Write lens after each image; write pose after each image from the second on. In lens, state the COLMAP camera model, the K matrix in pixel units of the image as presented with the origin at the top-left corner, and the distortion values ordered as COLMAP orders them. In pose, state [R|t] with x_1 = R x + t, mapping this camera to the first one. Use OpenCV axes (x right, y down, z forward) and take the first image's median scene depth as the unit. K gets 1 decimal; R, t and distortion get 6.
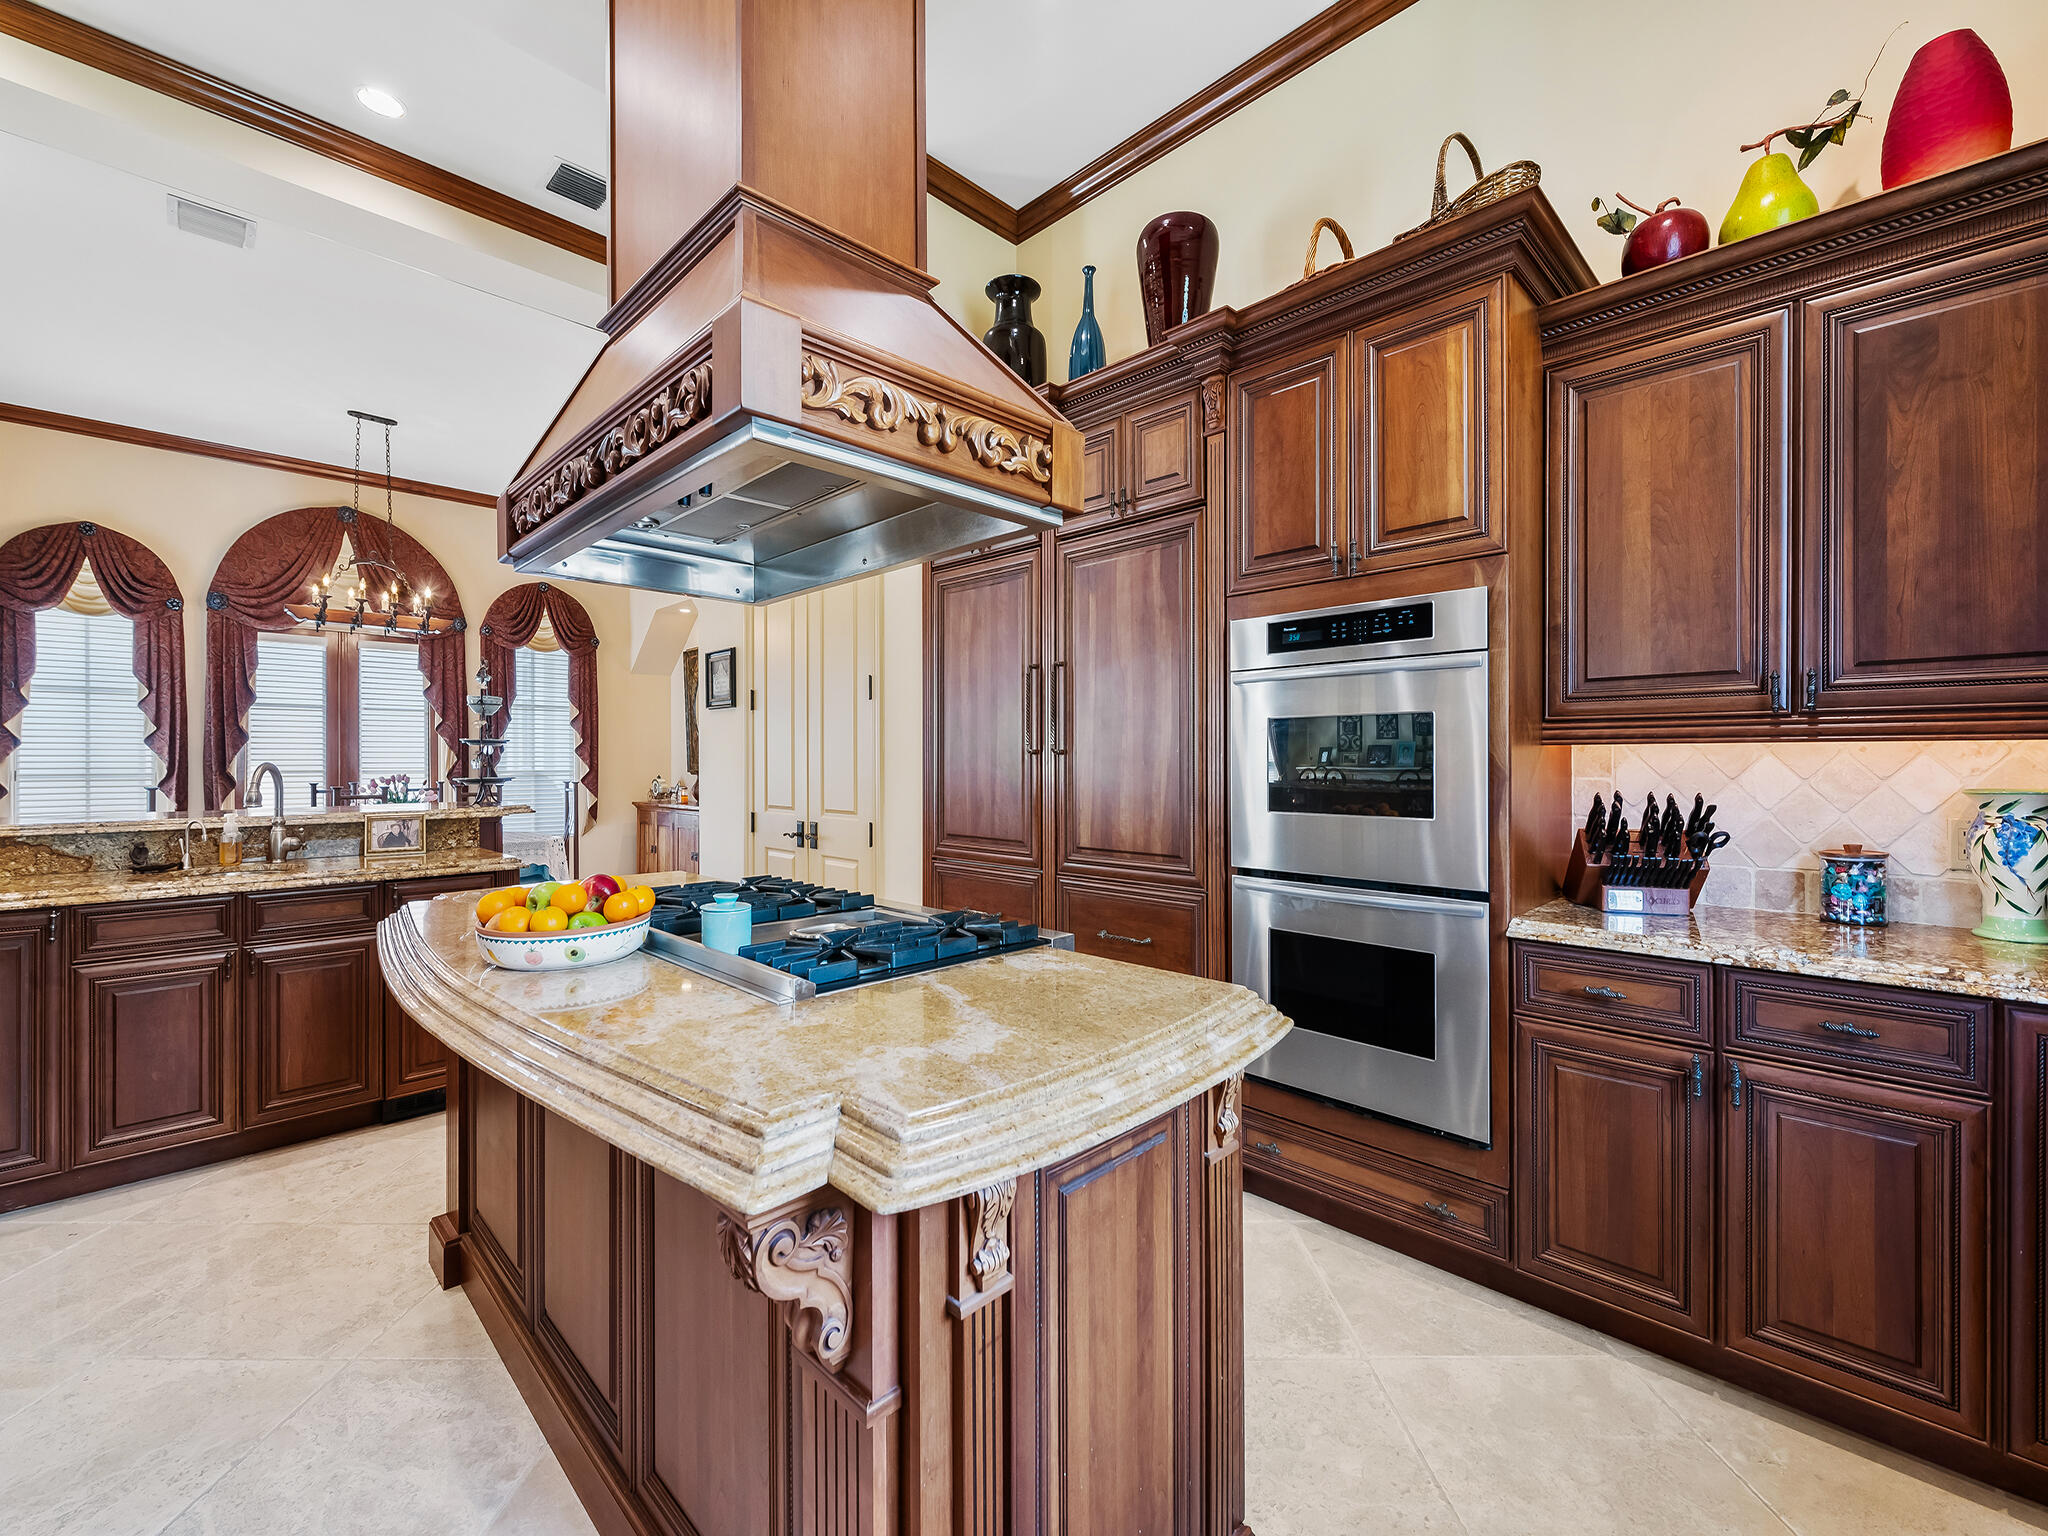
lens RADIAL K [[850.0, 0, 1024.0], [0, 850.0, 768.0], [0, 0, 1]] dist [0.002324, 0.000027]
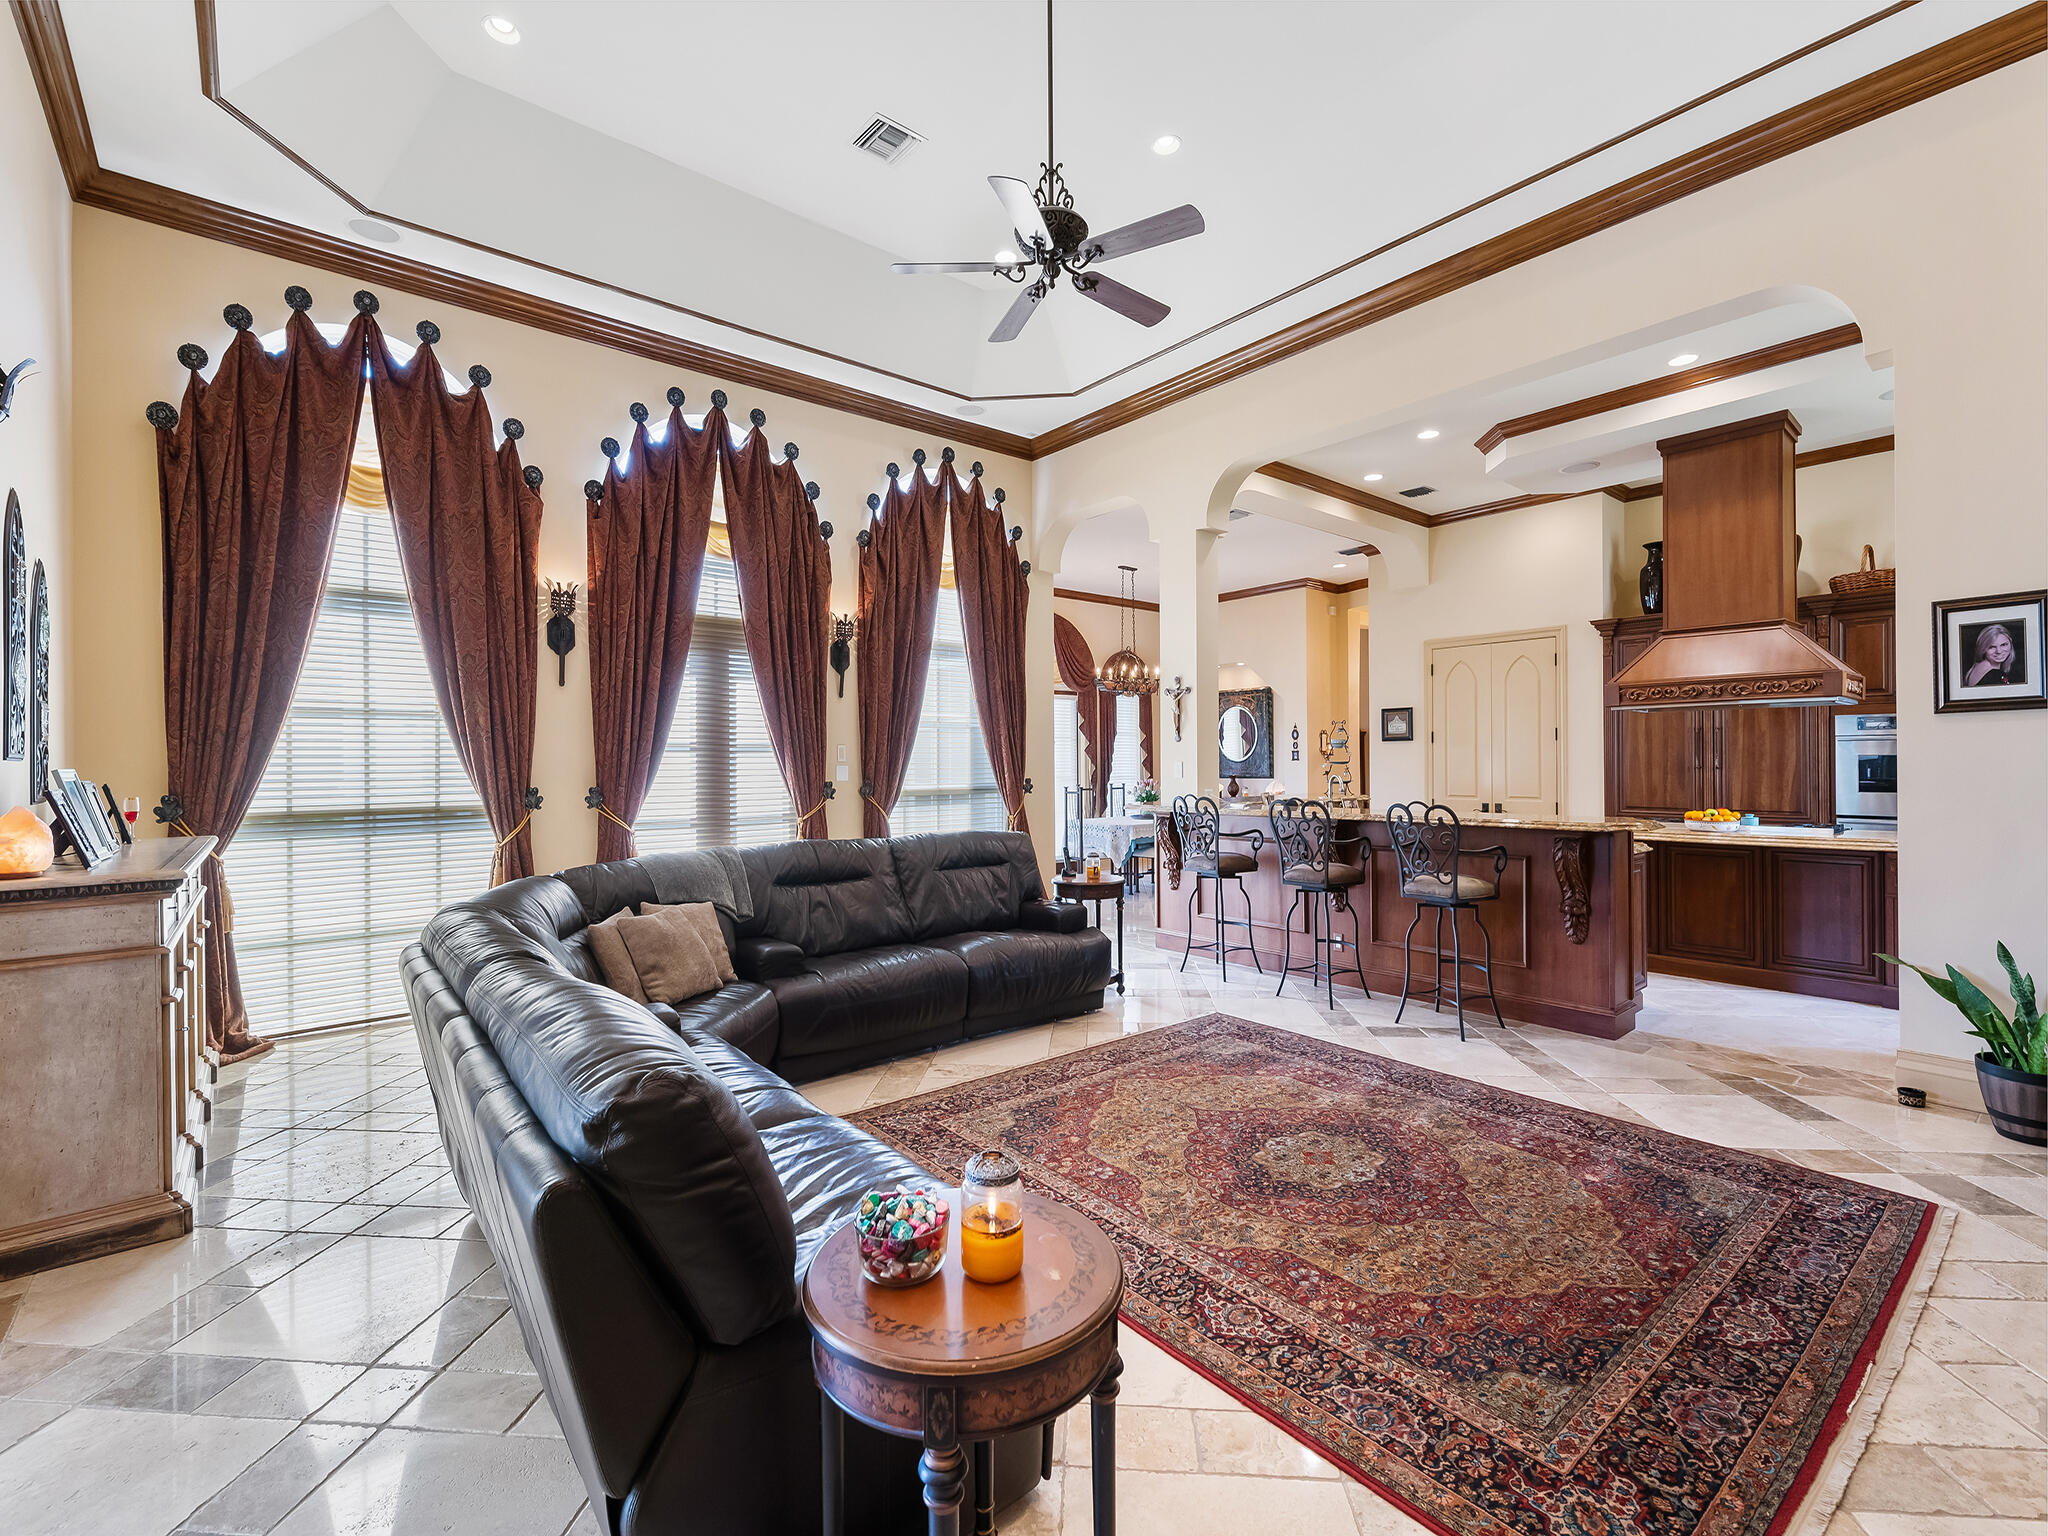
lens RADIAL K [[886.1, 0, 1011.7], [0, 886.1, 767.4], [0, 0, 1]] dist [0.000013, -0.000242]
pose [[0.993058, 0.001109, -0.117621, -1.477683], [-0.000809, 0.999996, 0.002594, -0.022031], [0.117623, -0.002481, 0.993055, -1.488988]]
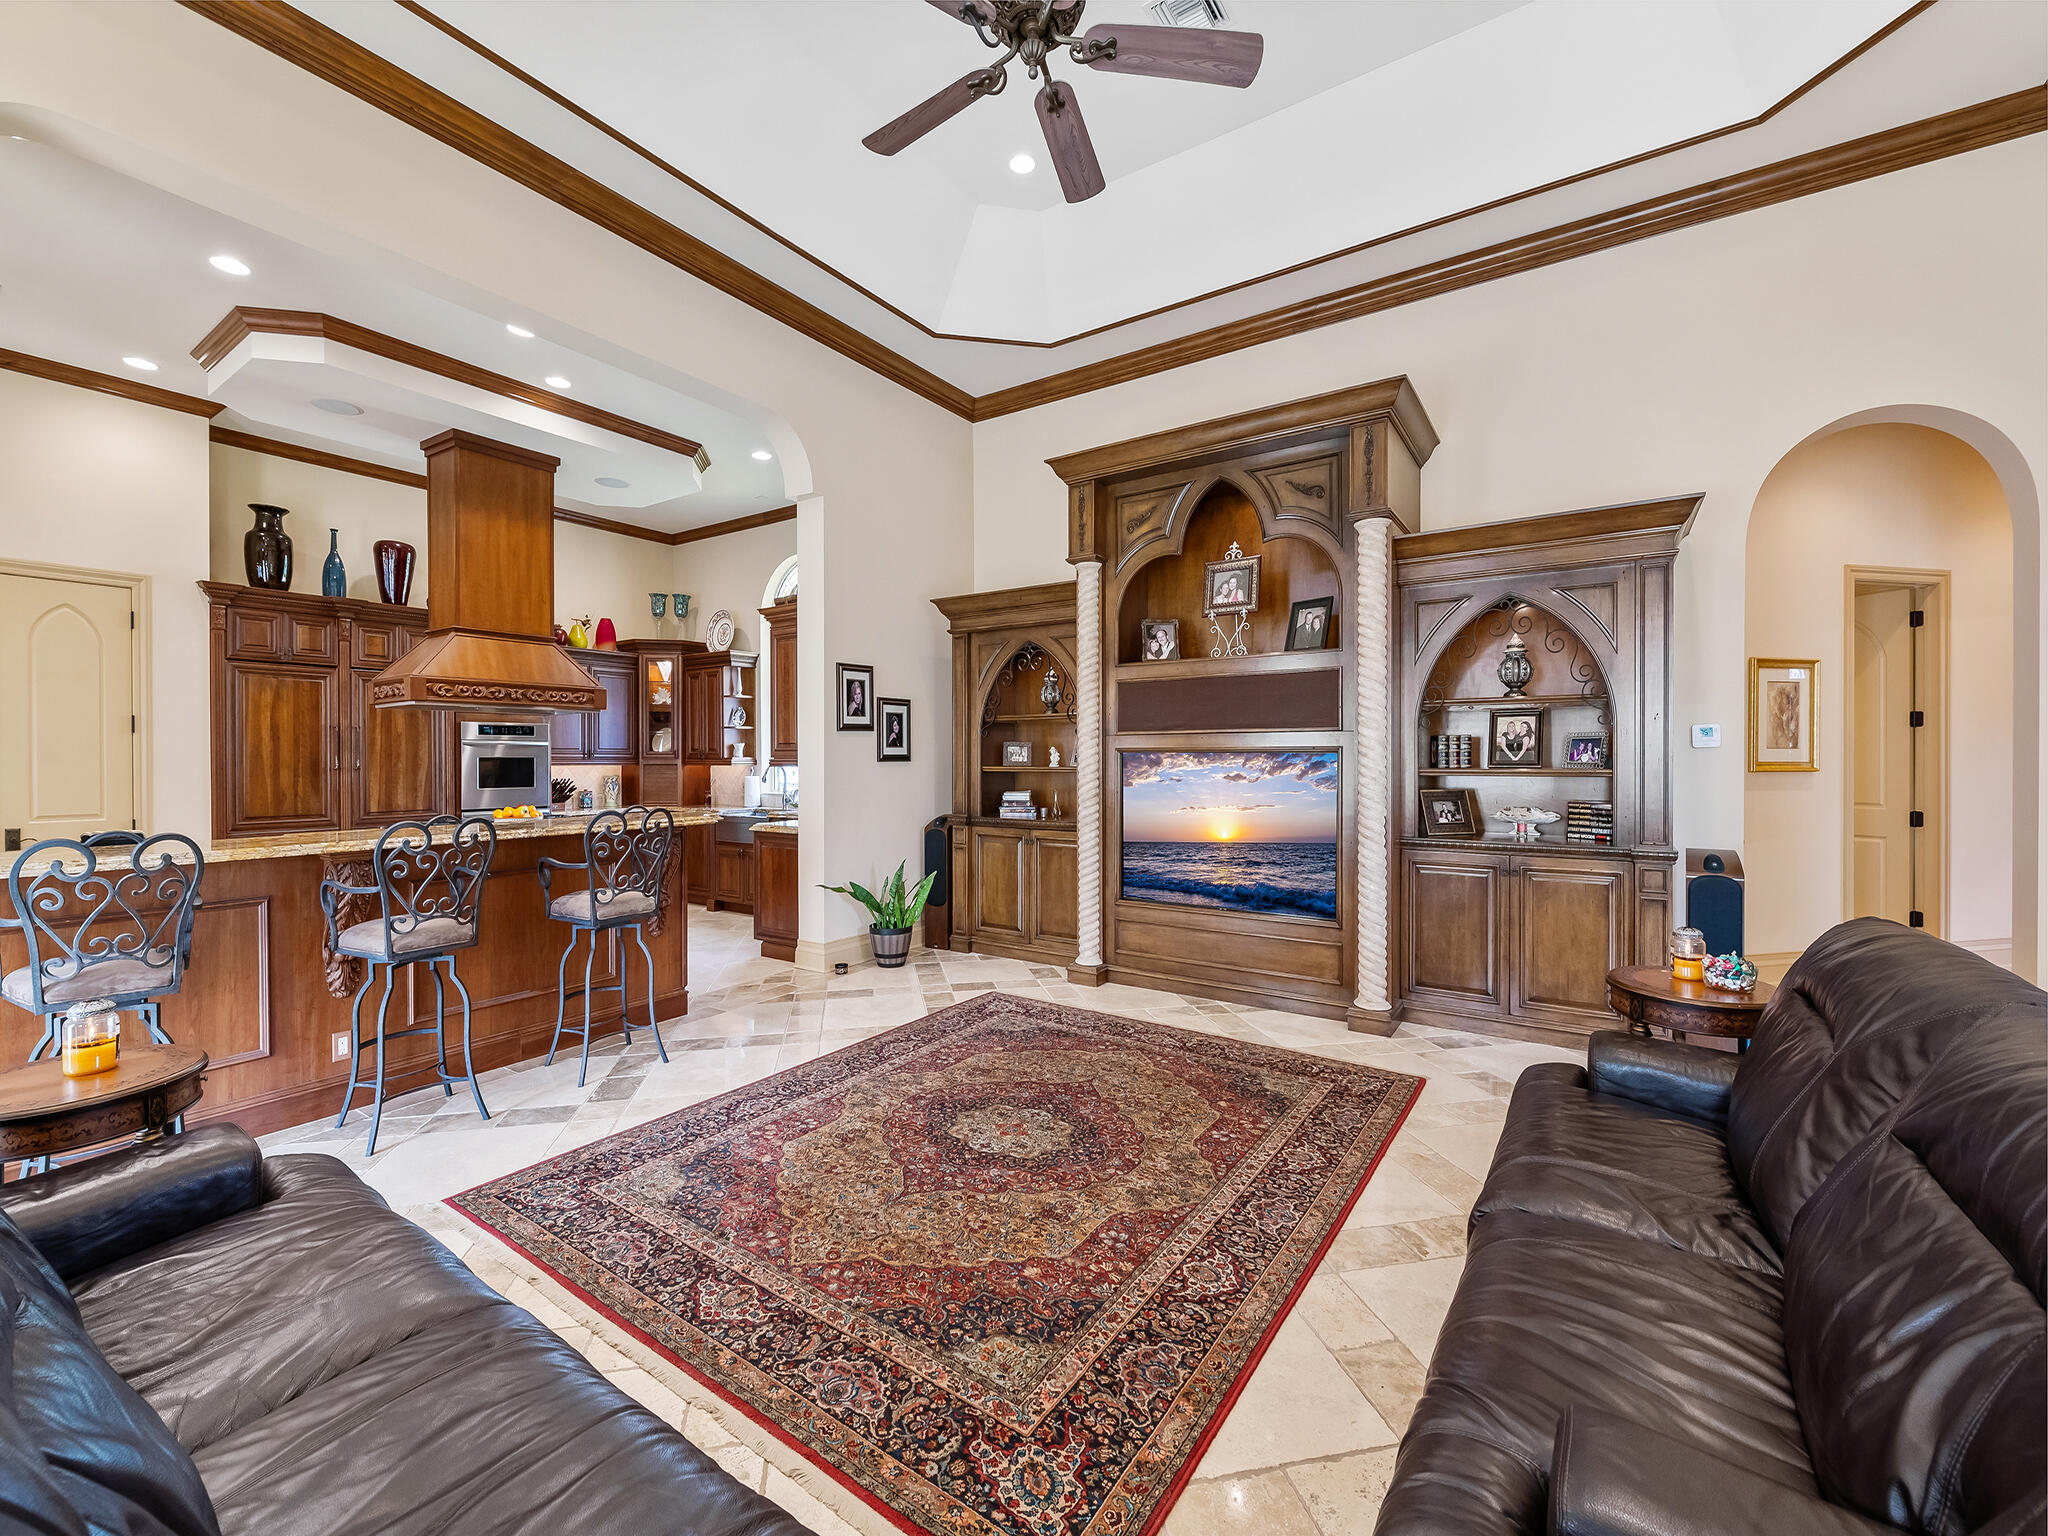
lens RADIAL K [[850.0, 0, 1024.0], [0, 850.0, 768.0], [0, 0, 1]] dist [0.002324, 0.000027]
pose [[-0.175769, -0.003888, 0.984424, -2.272475], [0.007875, 0.999955, 0.005355, -0.017712], [-0.984400, 0.008694, -0.175731, -0.269139]]
